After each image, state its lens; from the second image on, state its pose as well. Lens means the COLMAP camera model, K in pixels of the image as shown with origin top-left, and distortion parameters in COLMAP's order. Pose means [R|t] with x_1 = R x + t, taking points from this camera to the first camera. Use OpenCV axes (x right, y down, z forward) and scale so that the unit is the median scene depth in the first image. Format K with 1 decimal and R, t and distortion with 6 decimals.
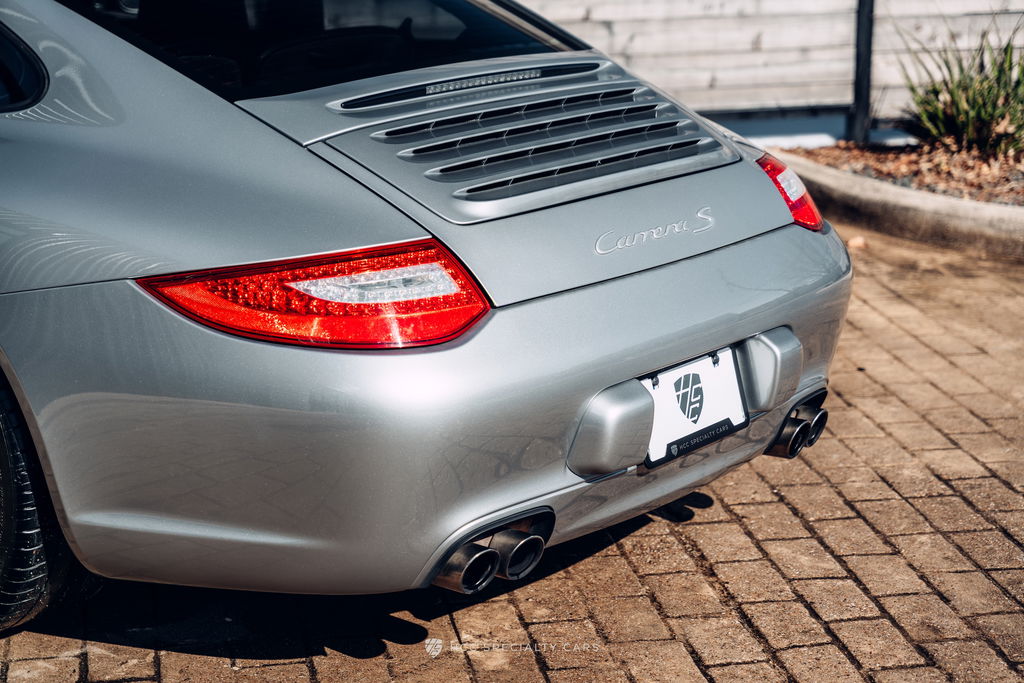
lens RADIAL K [[2116.8, 0, 493.2], [0, 2116.8, 363.5], [0, 0, 1]] dist [0.043153, 0.000000]
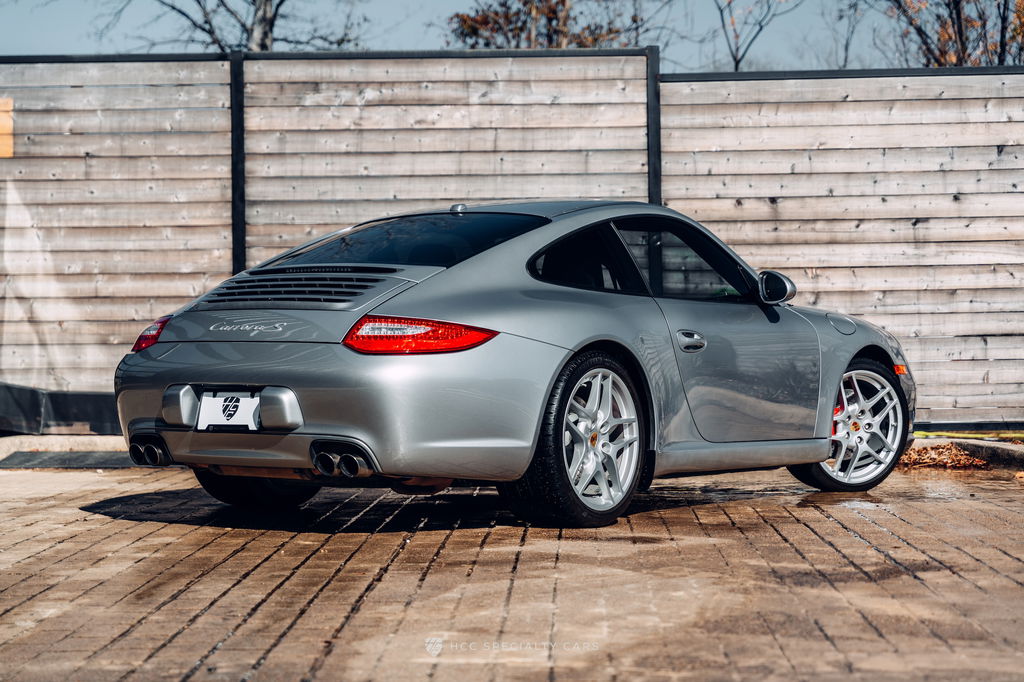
lens RADIAL K [[2125.2, 0, 490.9], [0, 2125.2, 346.0], [0, 0, 1]] dist [0.099286, 0.000000]
pose [[0.979176, -0.000631, -0.203011, 0.172799], [-0.051312, 0.966757, -0.250497, 0.420422], [0.196420, 0.255698, 0.946593, -0.929477]]
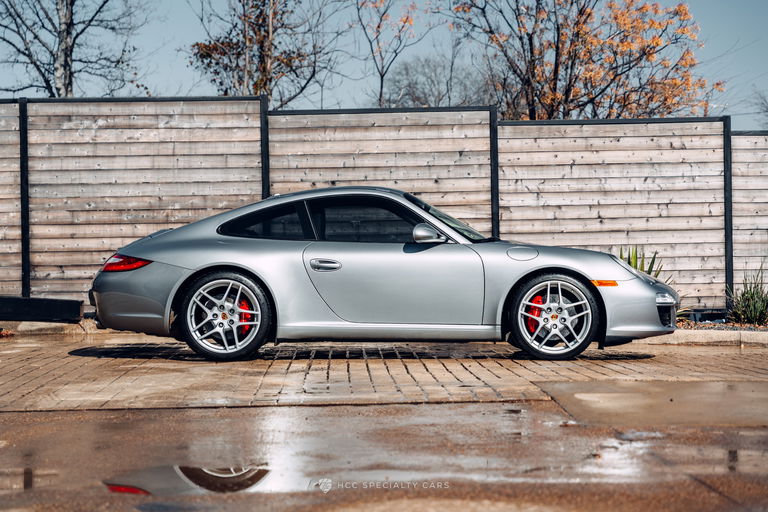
lens RADIAL K [[1593.9, 0, 352.7], [0, 1593.9, 260.6], [0, 0, 1]] dist [0.099286, 0.000000]
pose [[0.988444, -0.007602, -0.151396, 0.579816], [-0.030951, 0.967580, -0.250662, 0.615714], [0.148393, 0.252451, 0.956163, -1.745795]]
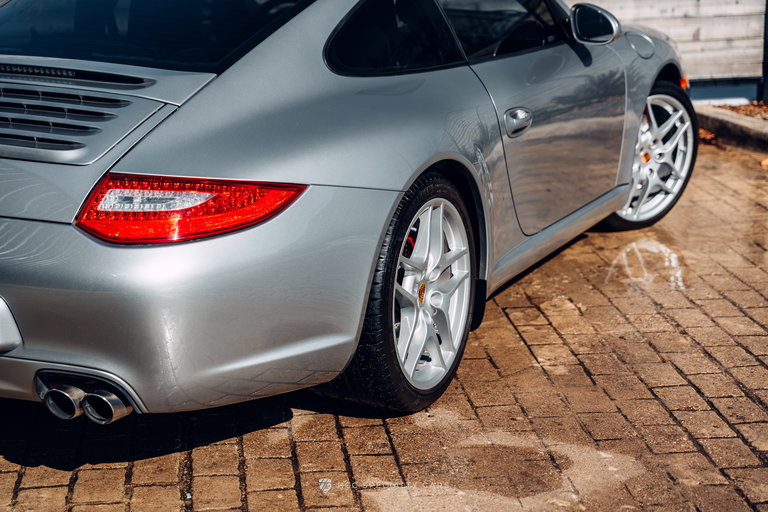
lens RADIAL K [[1593.9, 0, 409.8], [0, 1593.9, 292.3], [0, 0, 1]] dist [0.099286, 0.000000]
pose [[0.999127, 0.000817, -0.041778, -0.055952], [-0.001241, 0.999948, -0.010125, 0.076927], [0.041767, 0.010168, 0.999076, -0.240888]]
